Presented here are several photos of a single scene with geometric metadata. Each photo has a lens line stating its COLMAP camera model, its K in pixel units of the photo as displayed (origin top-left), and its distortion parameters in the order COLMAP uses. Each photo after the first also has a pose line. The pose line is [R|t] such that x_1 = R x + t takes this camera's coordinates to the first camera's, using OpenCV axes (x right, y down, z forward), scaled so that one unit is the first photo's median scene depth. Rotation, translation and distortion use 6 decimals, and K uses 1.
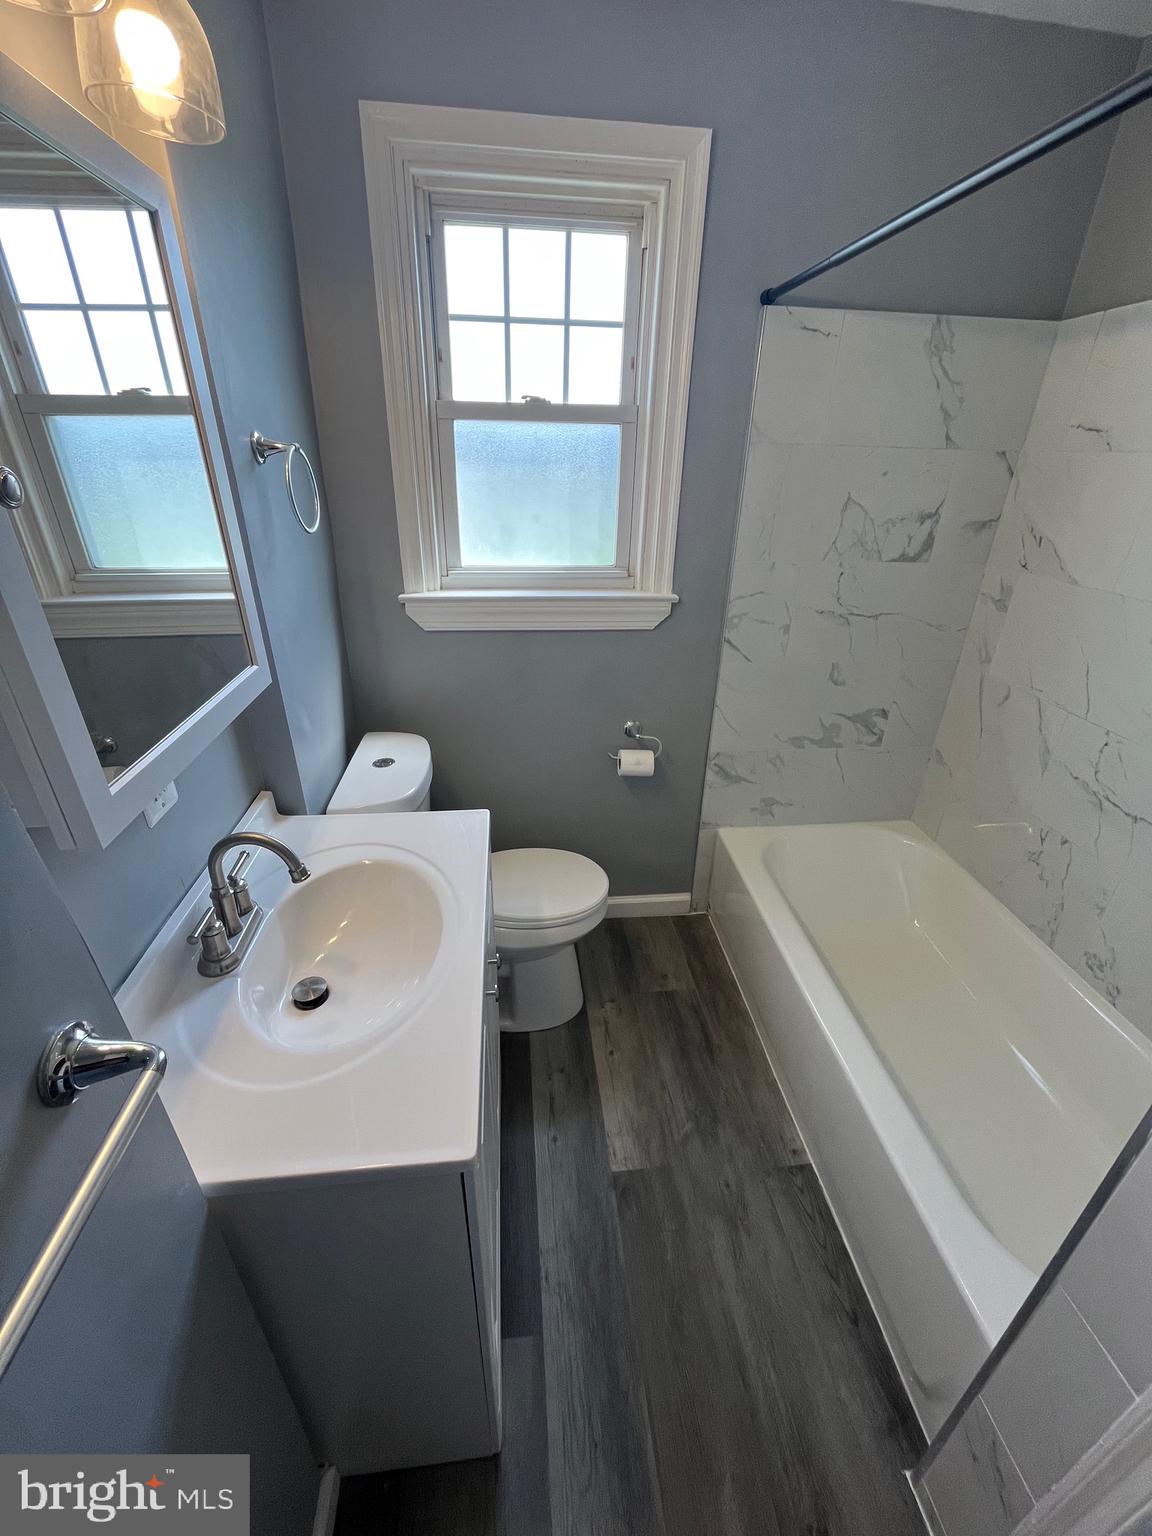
lens RADIAL K [[621.1, 0, 575.8], [0, 621.1, 769.7], [0, 0, 1]] dist [-0.003246, -0.000230]
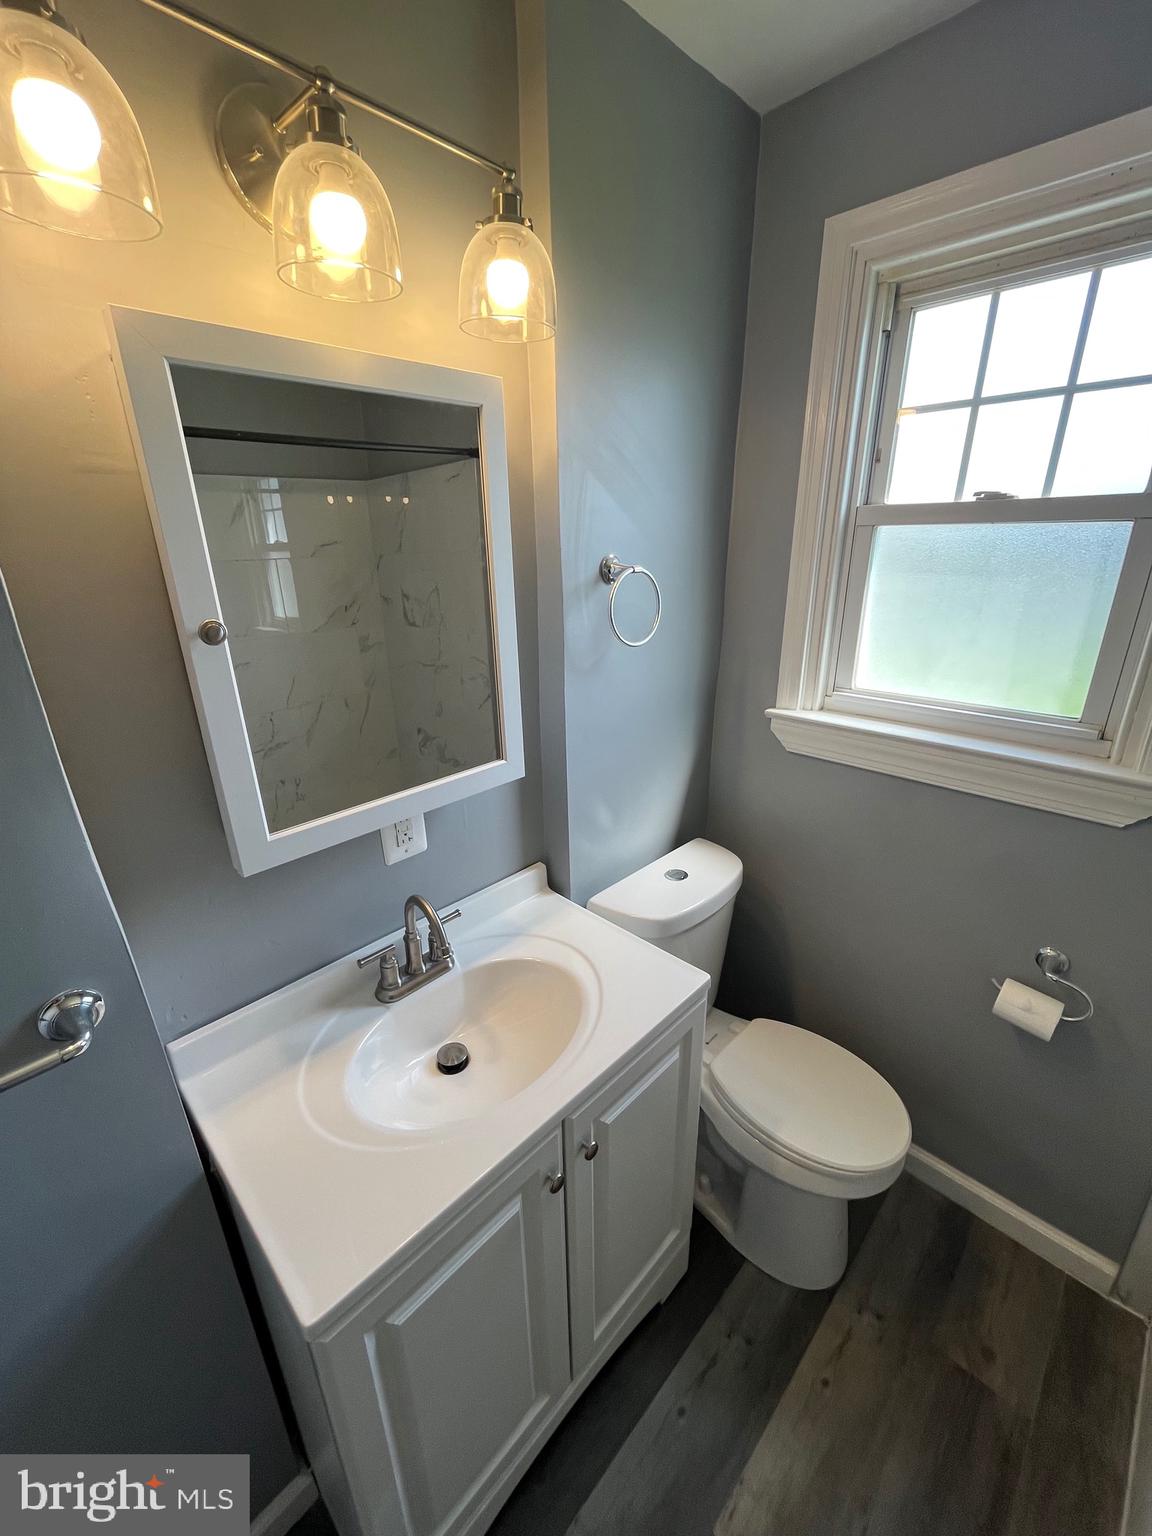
lens RADIAL K [[621.1, 0, 570.3], [0, 621.1, 768.0], [0, 0, 1]] dist [-0.003246, -0.000230]
pose [[0.634679, 0.240593, -0.734369, 0.240236], [-0.320068, 0.946800, 0.033571, -0.141771], [0.703377, 0.213741, 0.677920, 0.195662]]
